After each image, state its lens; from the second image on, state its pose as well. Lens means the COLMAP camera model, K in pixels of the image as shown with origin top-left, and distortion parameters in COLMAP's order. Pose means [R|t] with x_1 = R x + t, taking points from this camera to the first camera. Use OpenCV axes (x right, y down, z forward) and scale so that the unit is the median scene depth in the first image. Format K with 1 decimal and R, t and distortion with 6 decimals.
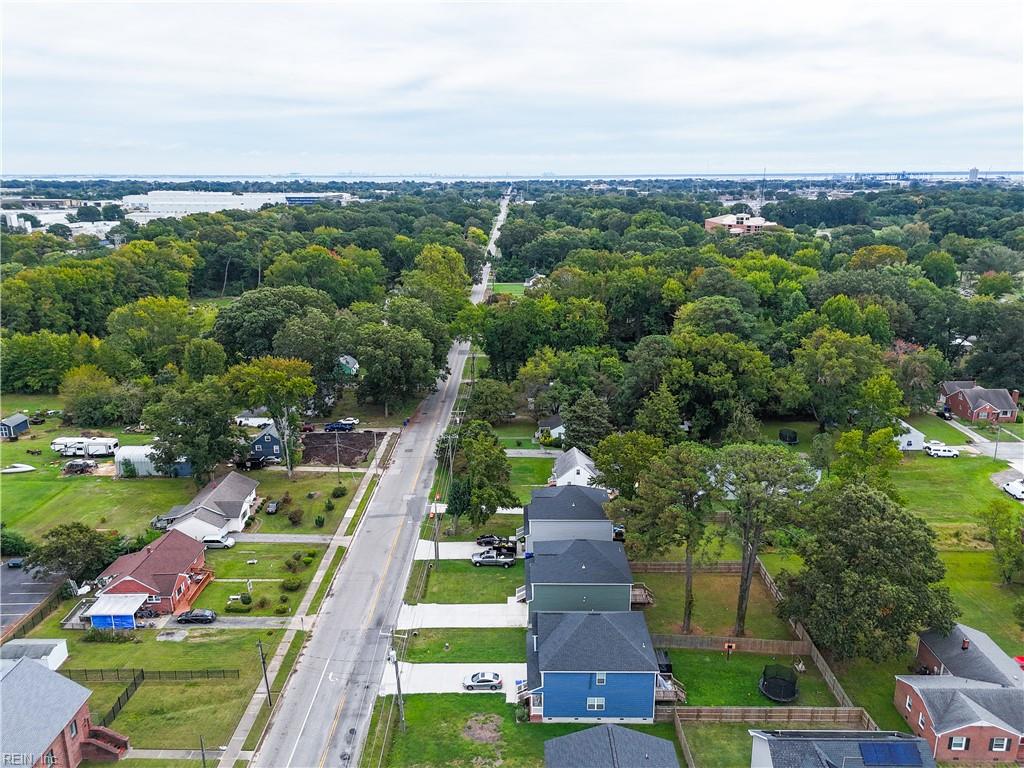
lens RADIAL K [[758.8, 0, 512.0], [0, 758.8, 384.0], [0, 0, 1]] dist [0.008721, 0.000986]
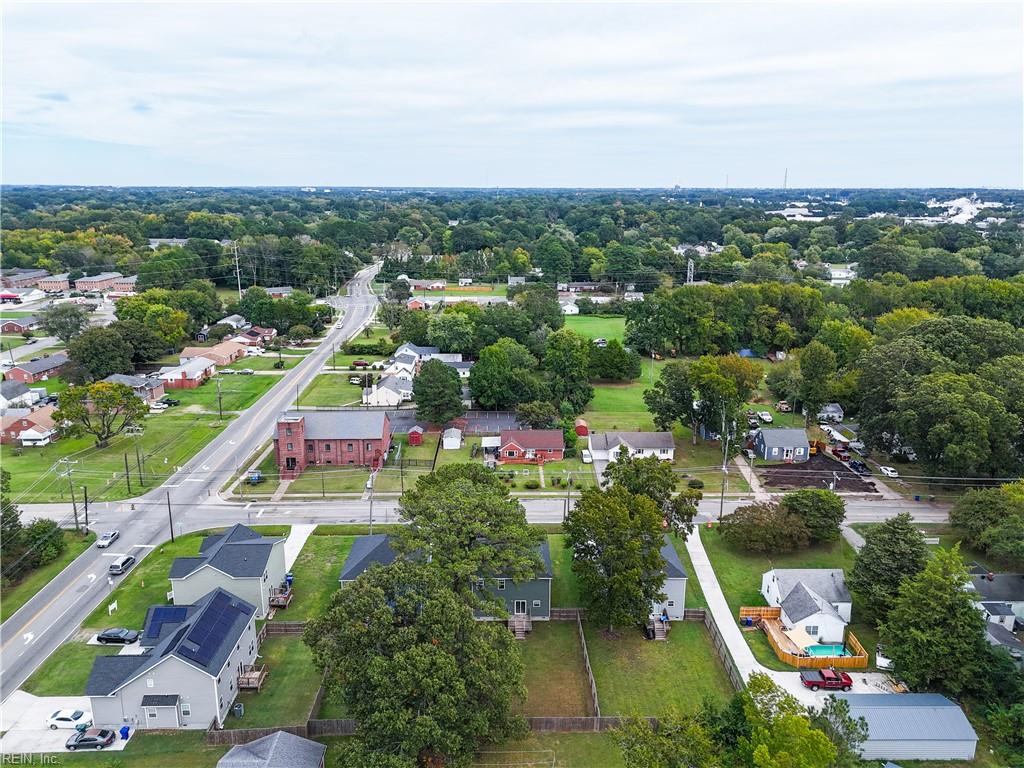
lens RADIAL K [[758.8, 0, 512.0], [0, 758.8, 384.0], [0, 0, 1]] dist [0.008721, 0.000986]
pose [[0.004428, 0.255256, -0.966863, 1.084815], [-0.263967, 0.932877, 0.245075, -0.259474], [0.964521, 0.254135, 0.071510, 0.883592]]
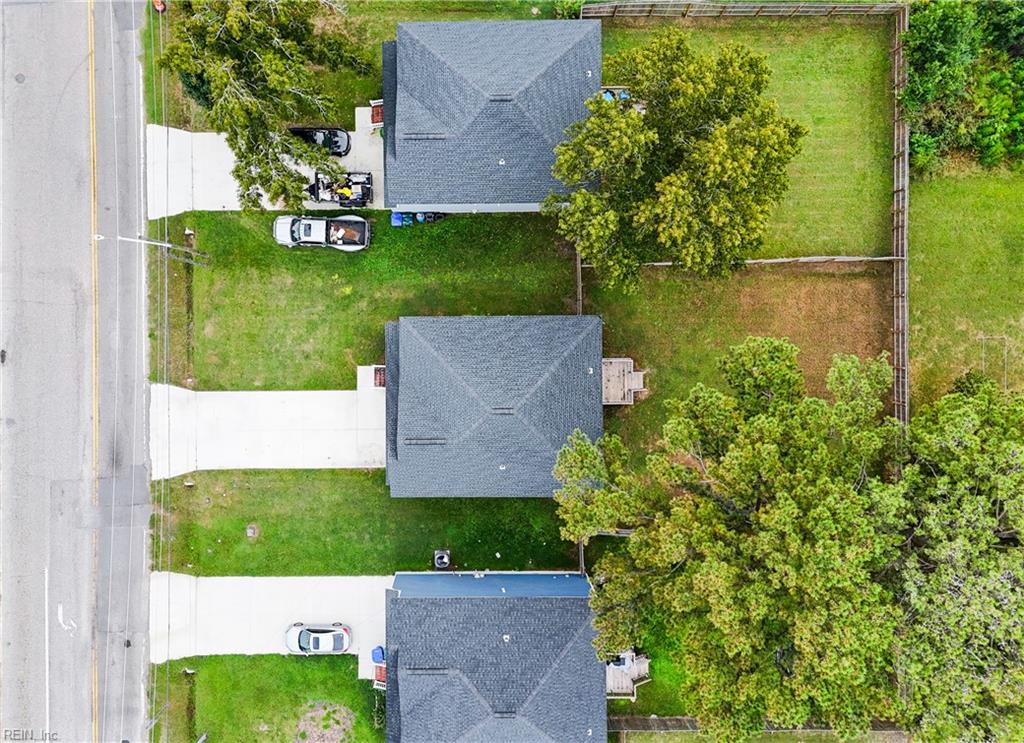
lens RADIAL K [[788.1, 0, 512.0], [0, 788.1, 371.5], [0, 0, 1]] dist [0.006802, 0.004536]
pose [[0.999833, -0.009295, 0.015705, 0.093742], [-0.012574, 0.272781, 0.961994, -0.235530], [-0.013226, -0.962031, 0.272618, 0.897514]]
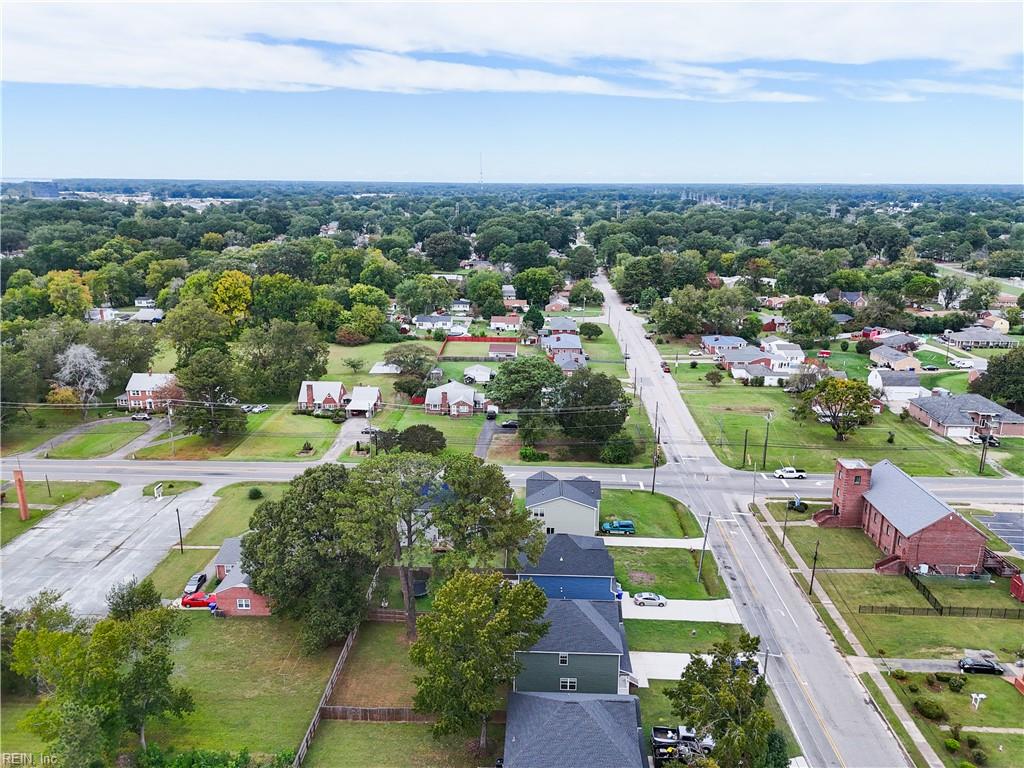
lens RADIAL K [[758.8, 0, 512.0], [0, 758.8, 384.0], [0, 0, 1]] dist [0.008721, 0.000986]
pose [[-0.999141, -0.024137, 0.033692, 0.129171], [-0.004101, 0.866507, 0.499149, -0.446148], [-0.041242, 0.498582, -0.865861, 1.649242]]
